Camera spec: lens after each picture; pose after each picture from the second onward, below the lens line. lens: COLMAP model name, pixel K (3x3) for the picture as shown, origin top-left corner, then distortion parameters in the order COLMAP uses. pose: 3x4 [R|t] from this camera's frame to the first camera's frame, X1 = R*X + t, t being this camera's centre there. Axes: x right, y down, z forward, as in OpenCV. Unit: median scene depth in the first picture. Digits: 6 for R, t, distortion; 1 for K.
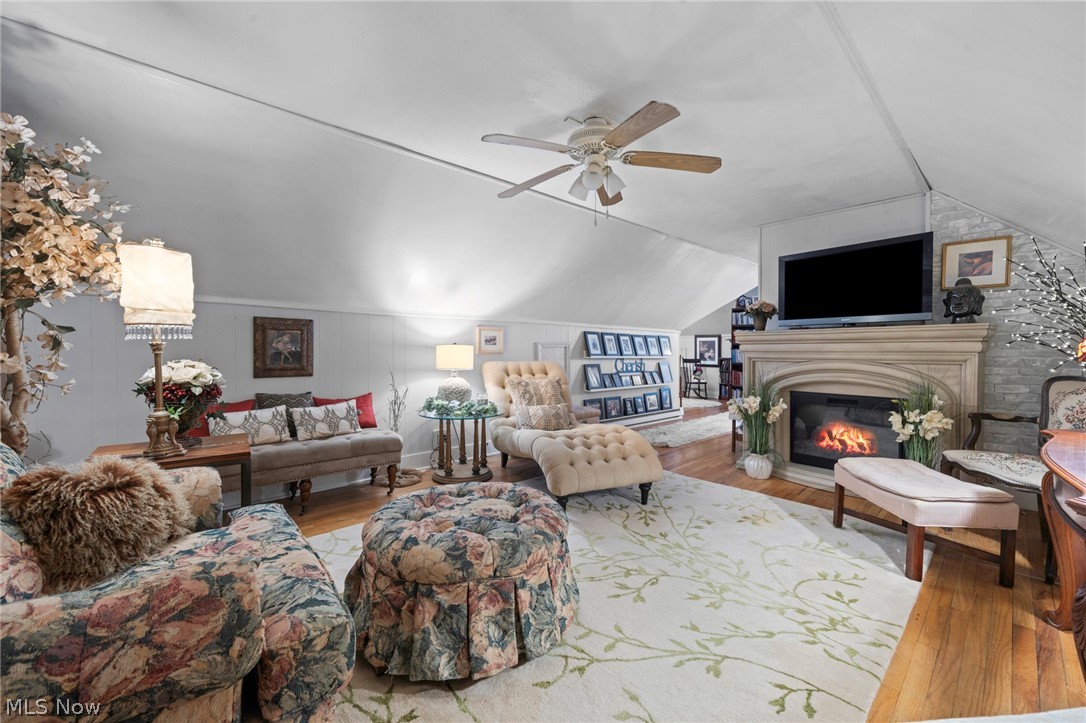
lens RADIAL K [[428.6, 0, 542.7], [0, 428.6, 358.6], [0, 0, 1]] dist [-0.004782, -0.000094]
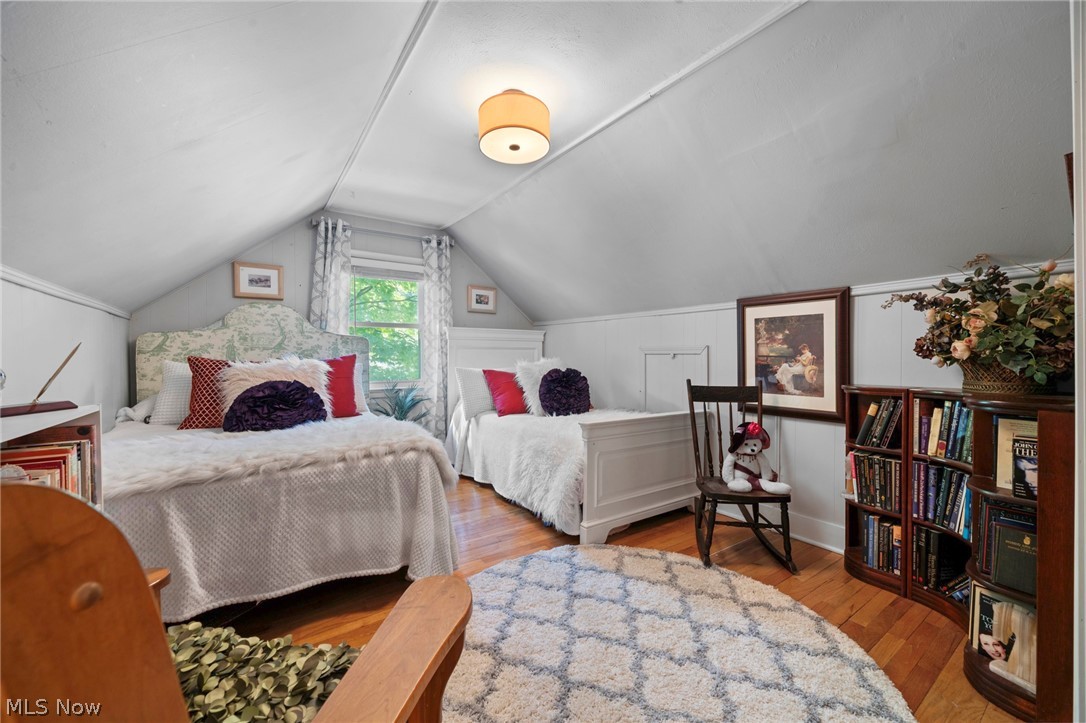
lens RADIAL K [[428.6, 0, 541.7], [0, 428.6, 359.6], [0, 0, 1]] dist [-0.004782, -0.000094]
pose [[0.991624, -0.006057, -0.129019, 0.272713], [0.003689, 0.999820, -0.018586, -0.011731], [0.129109, 0.017954, 0.991468, 0.731337]]
